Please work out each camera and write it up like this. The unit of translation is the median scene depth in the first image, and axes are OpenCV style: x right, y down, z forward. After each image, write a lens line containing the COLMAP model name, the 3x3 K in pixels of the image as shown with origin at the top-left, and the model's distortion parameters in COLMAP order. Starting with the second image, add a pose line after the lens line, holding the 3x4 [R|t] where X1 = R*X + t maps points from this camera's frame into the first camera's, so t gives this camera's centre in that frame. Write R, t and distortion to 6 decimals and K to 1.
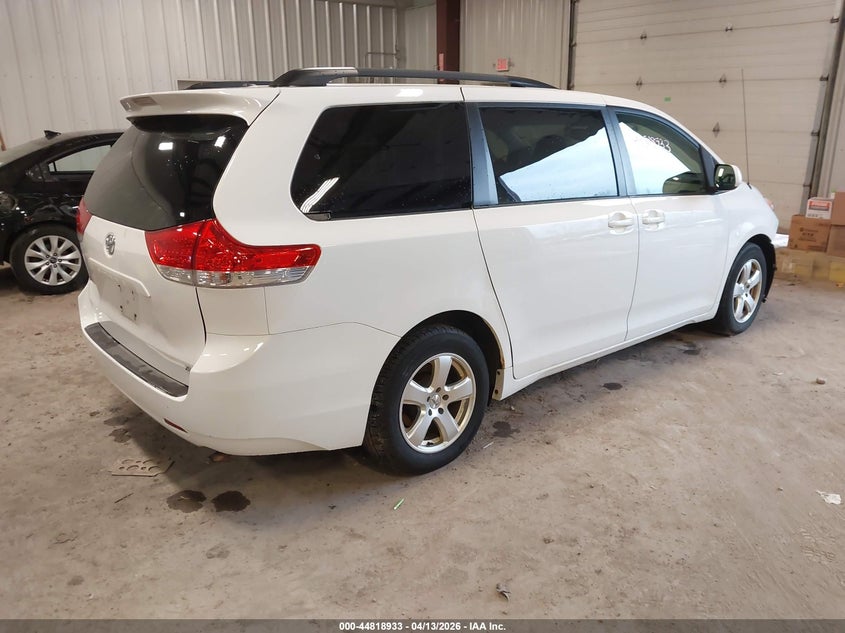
lens RADIAL K [[682.9, 0, 406.3], [0, 682.9, 315.8], [0, 0, 1]] dist [0.070428, -0.147949]
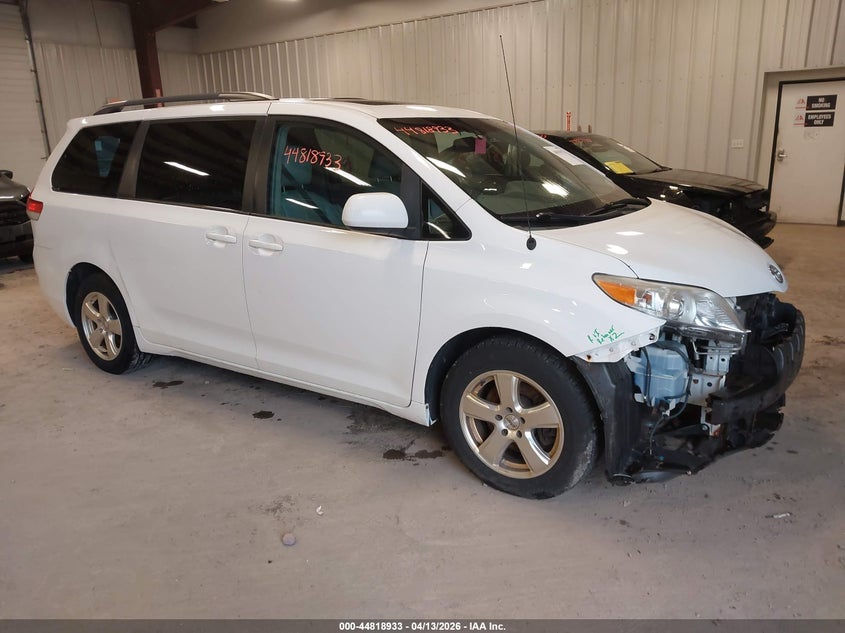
lens RADIAL K [[682.9, 0, 406.3], [0, 682.9, 315.8], [0, 0, 1]] dist [0.070428, -0.147949]
pose [[0.235214, 0.273370, -0.932707, 1.195754], [-0.220239, 0.949661, 0.222798, -0.282719], [0.946662, 0.153013, 0.283581, 0.896309]]
